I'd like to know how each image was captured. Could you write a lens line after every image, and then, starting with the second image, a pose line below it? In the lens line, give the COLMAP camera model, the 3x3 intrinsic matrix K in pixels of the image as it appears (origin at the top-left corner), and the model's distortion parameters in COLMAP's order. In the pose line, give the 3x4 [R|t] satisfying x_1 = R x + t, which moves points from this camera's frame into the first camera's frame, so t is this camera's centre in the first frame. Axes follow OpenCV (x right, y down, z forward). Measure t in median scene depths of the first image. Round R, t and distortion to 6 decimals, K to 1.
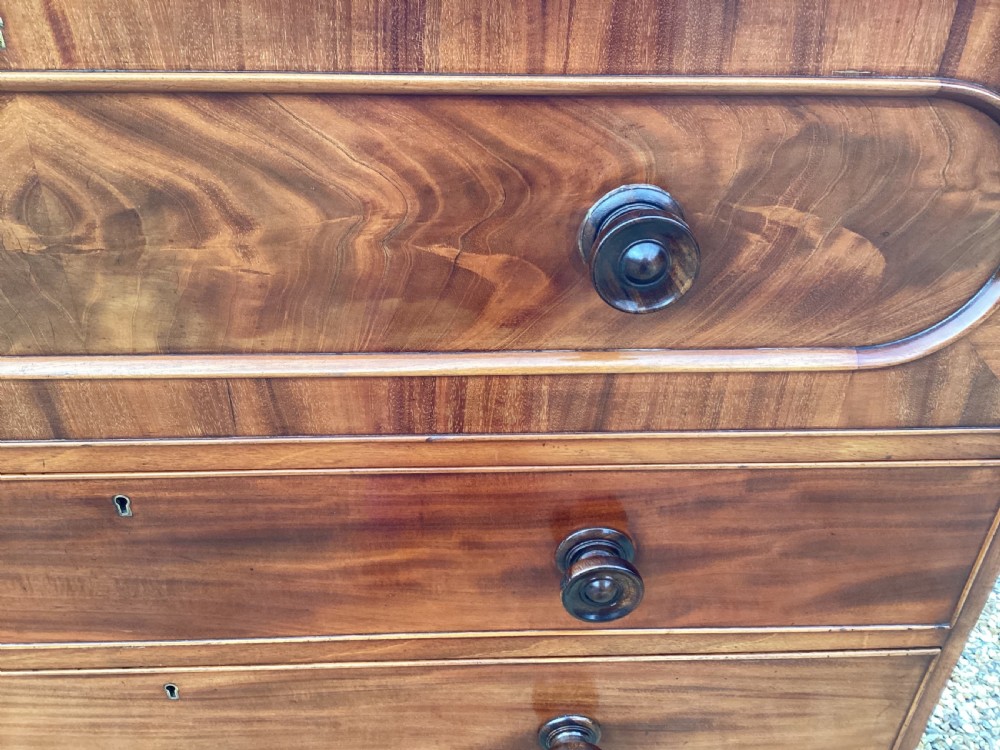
lens RADIAL K [[935.1, 0, 506.7], [0, 935.1, 374.2], [0, 0, 1]] dist [0.007563, 0.000000]
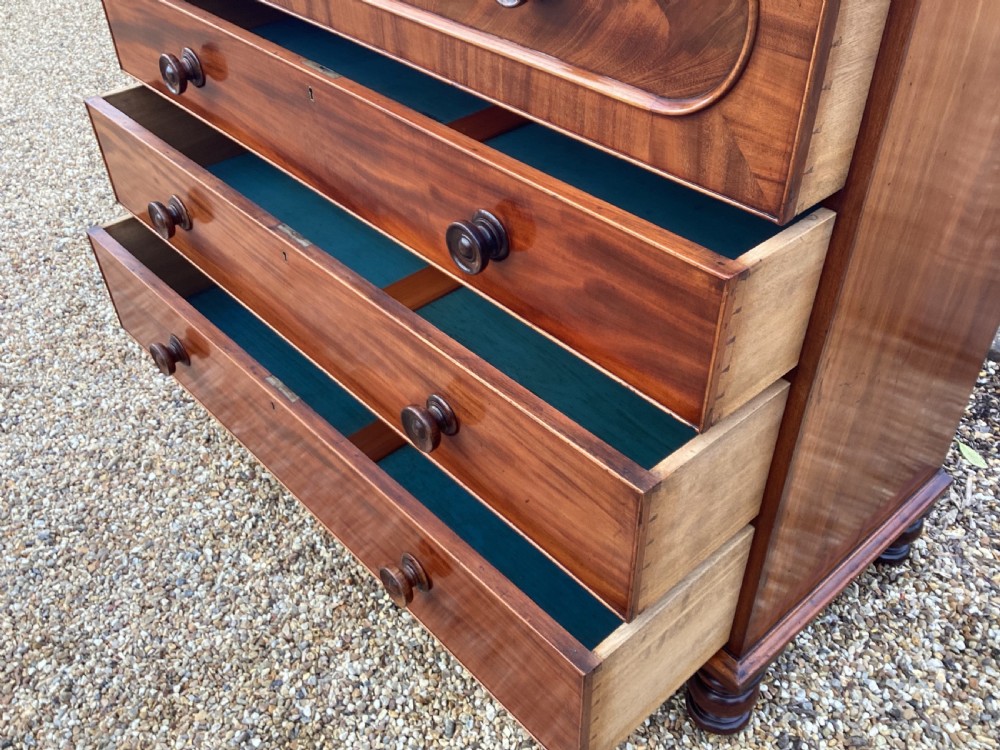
lens RADIAL K [[935.1, 0, 501.6], [0, 935.1, 371.7], [0, 0, 1]] dist [0.007563, 0.000000]
pose [[0.629404, 0.459936, -0.626346, 1.234939], [-0.412487, 0.880843, 0.232317, 0.098805], [0.658563, 0.112138, 0.744123, -0.103880]]
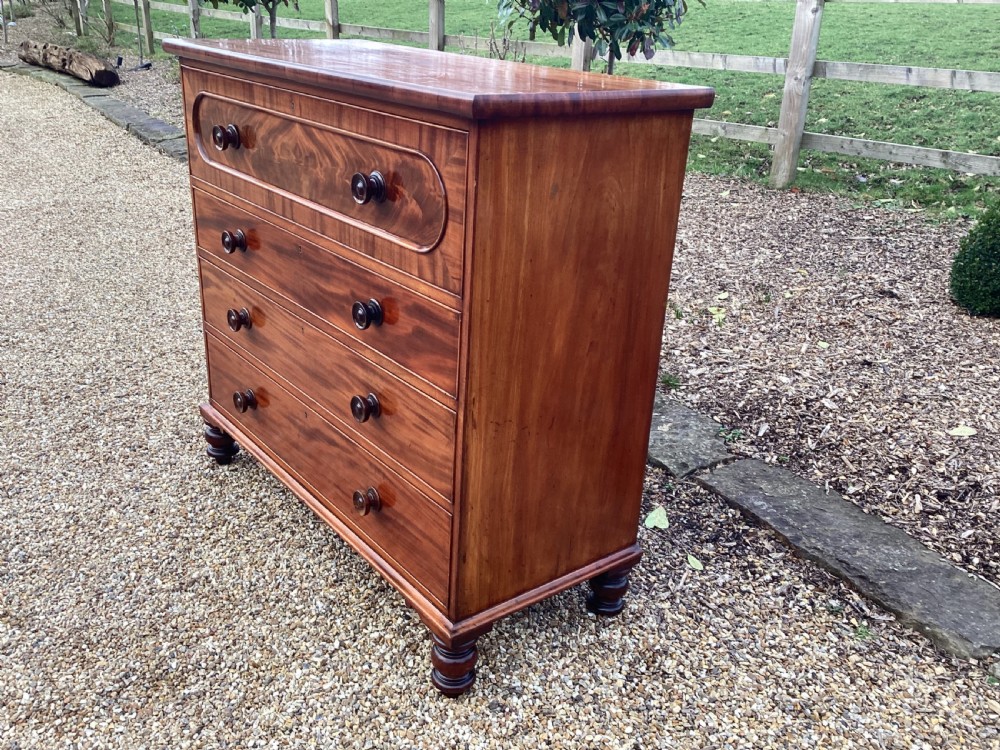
lens RADIAL K [[935.1, 0, 486.3], [0, 935.1, 360.0], [0, 0, 1]] dist [0.007563, 0.000000]
pose [[0.572704, 0.300184, -0.762824, 2.945519], [-0.486511, 0.873408, -0.021556, 0.177356], [0.659786, 0.383468, 0.646247, -0.483235]]
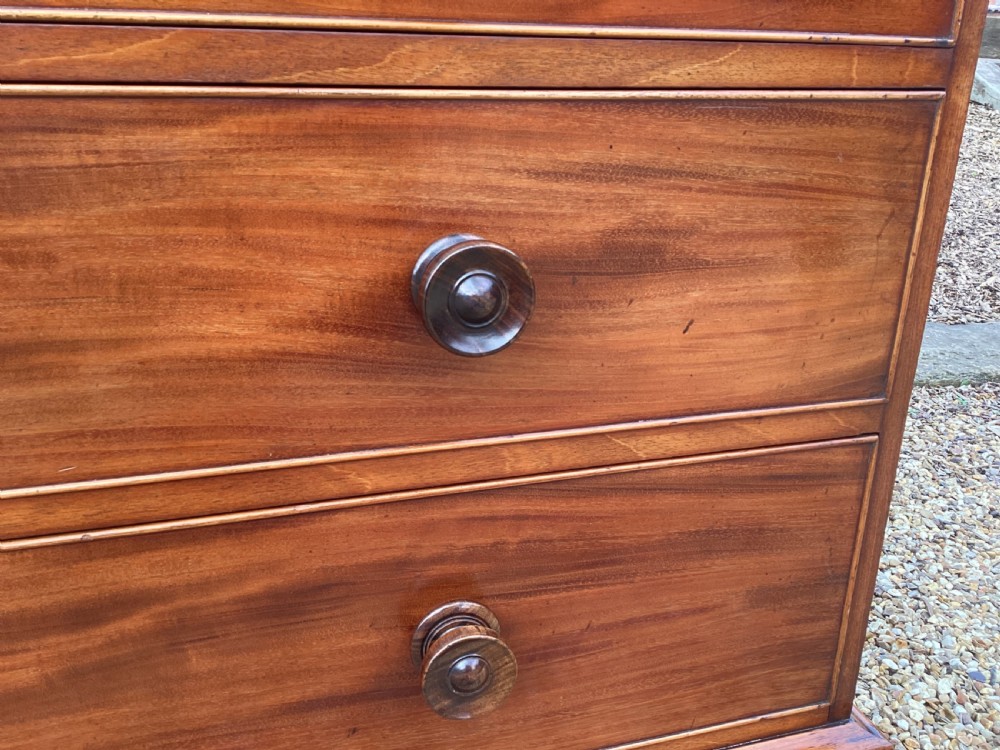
lens RADIAL K [[935.1, 0, 522.7], [0, 935.1, 388.1], [0, 0, 1]] dist [0.007563, 0.000000]
pose [[0.963154, -0.090731, 0.253183, -0.075283], [0.145709, 0.967288, -0.207662, 0.779342], [-0.226059, 0.236902, 0.944868, 0.548284]]
